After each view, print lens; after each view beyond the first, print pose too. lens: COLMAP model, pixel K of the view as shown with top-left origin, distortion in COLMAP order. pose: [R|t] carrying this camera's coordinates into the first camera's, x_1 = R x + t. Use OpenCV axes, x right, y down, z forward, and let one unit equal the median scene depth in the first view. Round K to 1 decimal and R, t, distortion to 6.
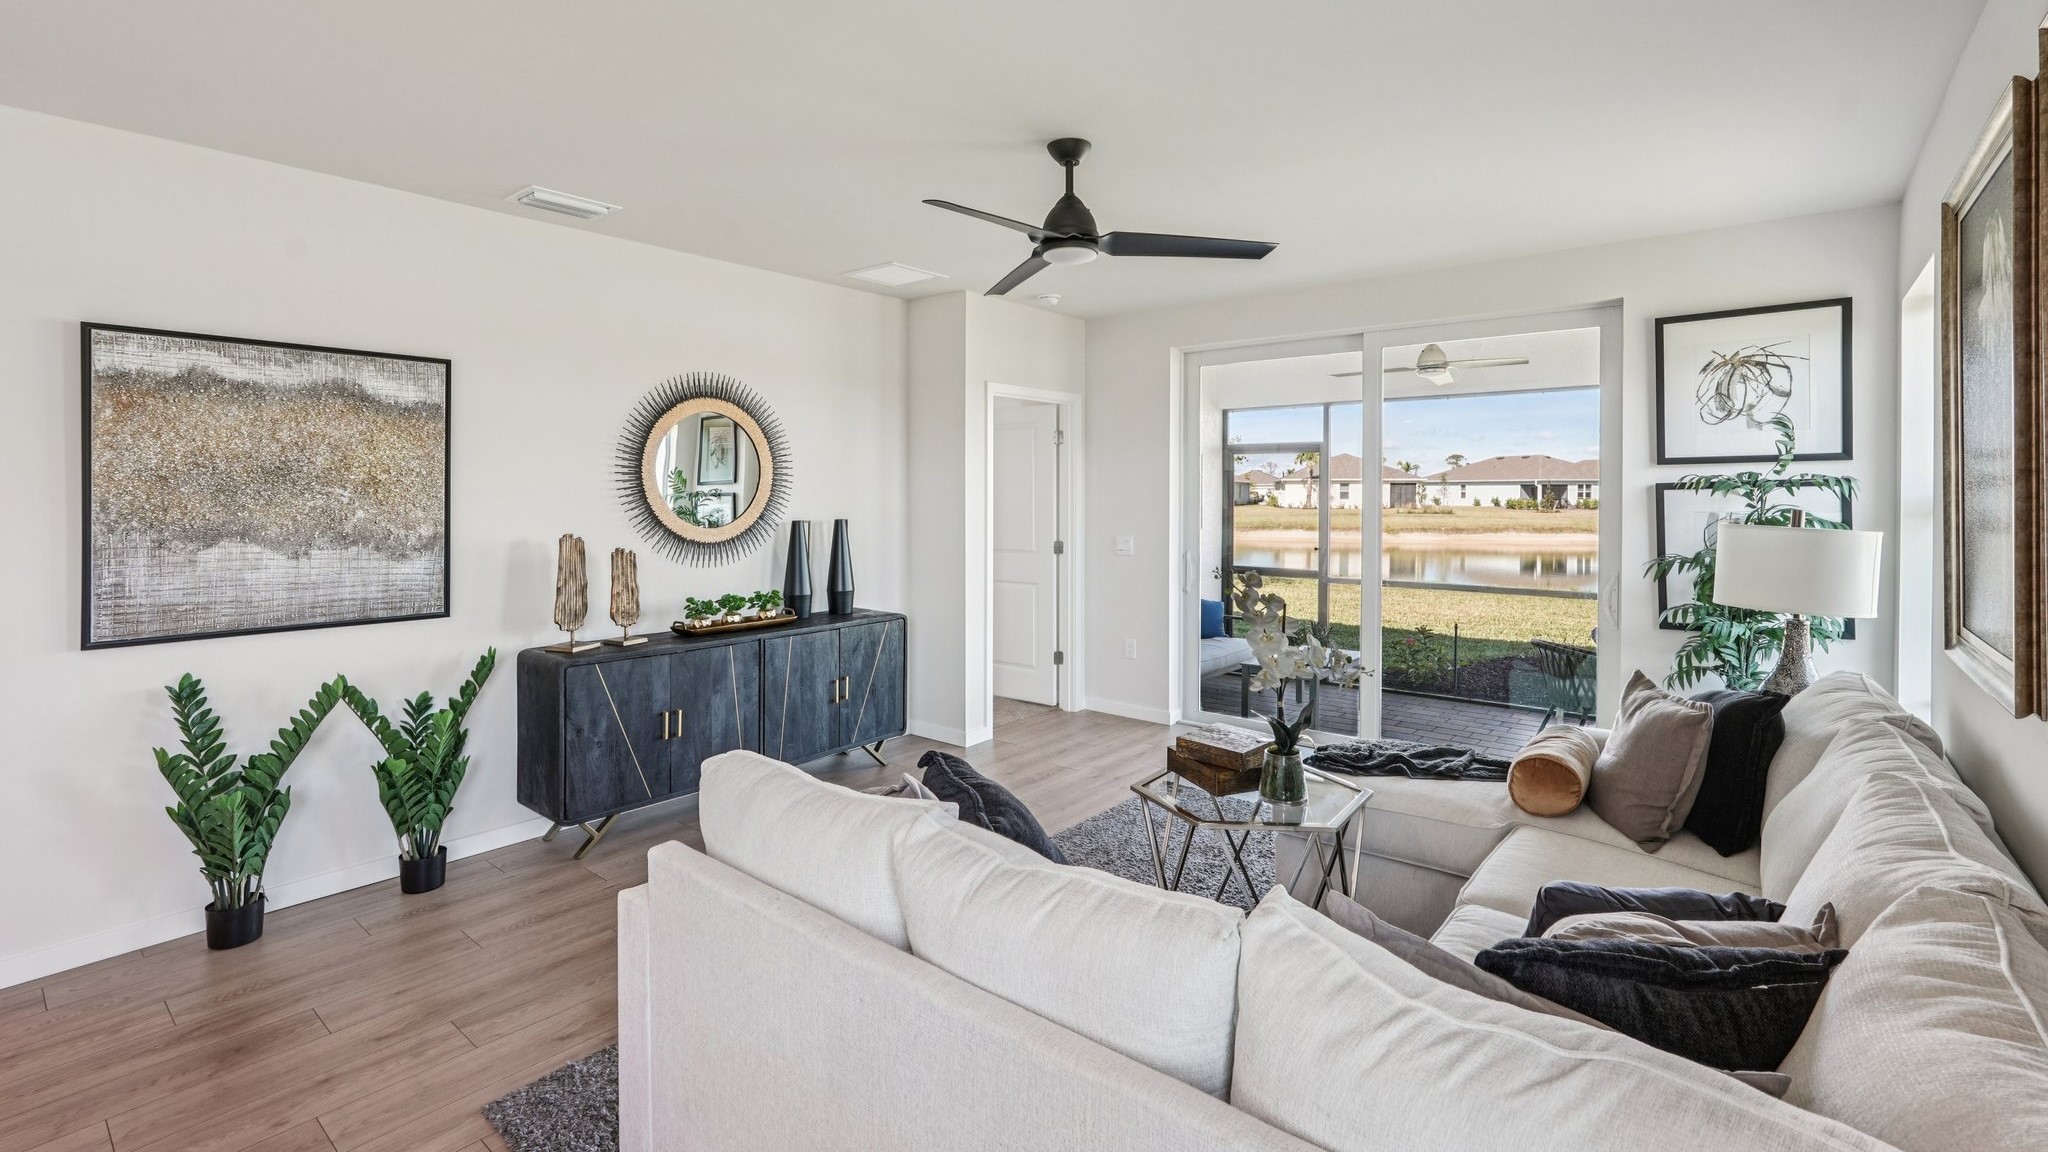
lens RADIAL K [[907.8, 0, 1018.1], [0, 907.8, 479.3], [0, 0, 1]] dist [-0.012892, 0.008777]
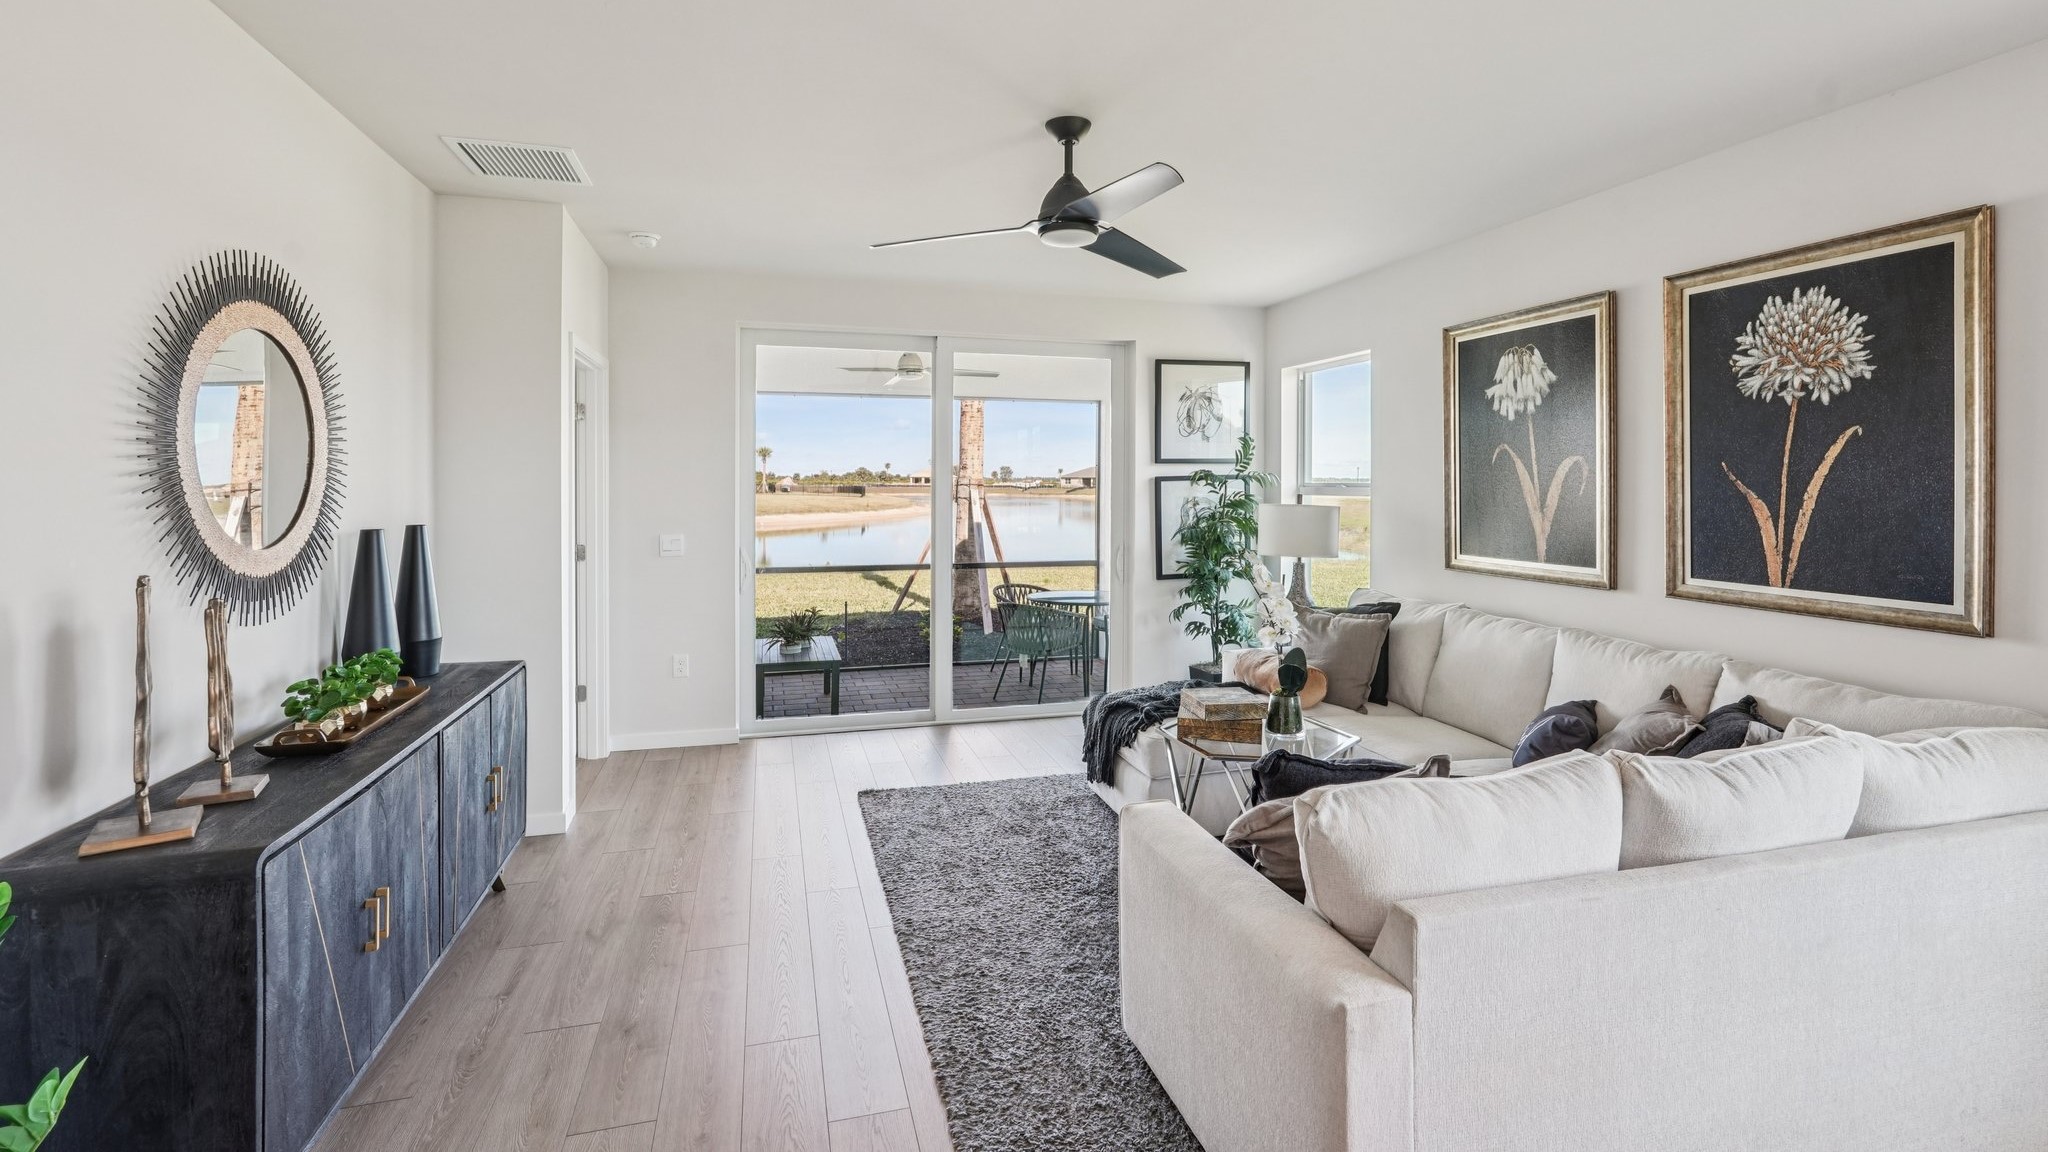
lens RADIAL K [[907.8, 0, 1018.1], [0, 907.8, 479.3], [0, 0, 1]] dist [-0.012892, 0.008777]
pose [[0.571567, 0.002420, 0.820552, -0.581374], [-0.014383, 0.999872, 0.007070, 0.001684], [-0.820430, -0.015843, 0.571528, 0.375591]]
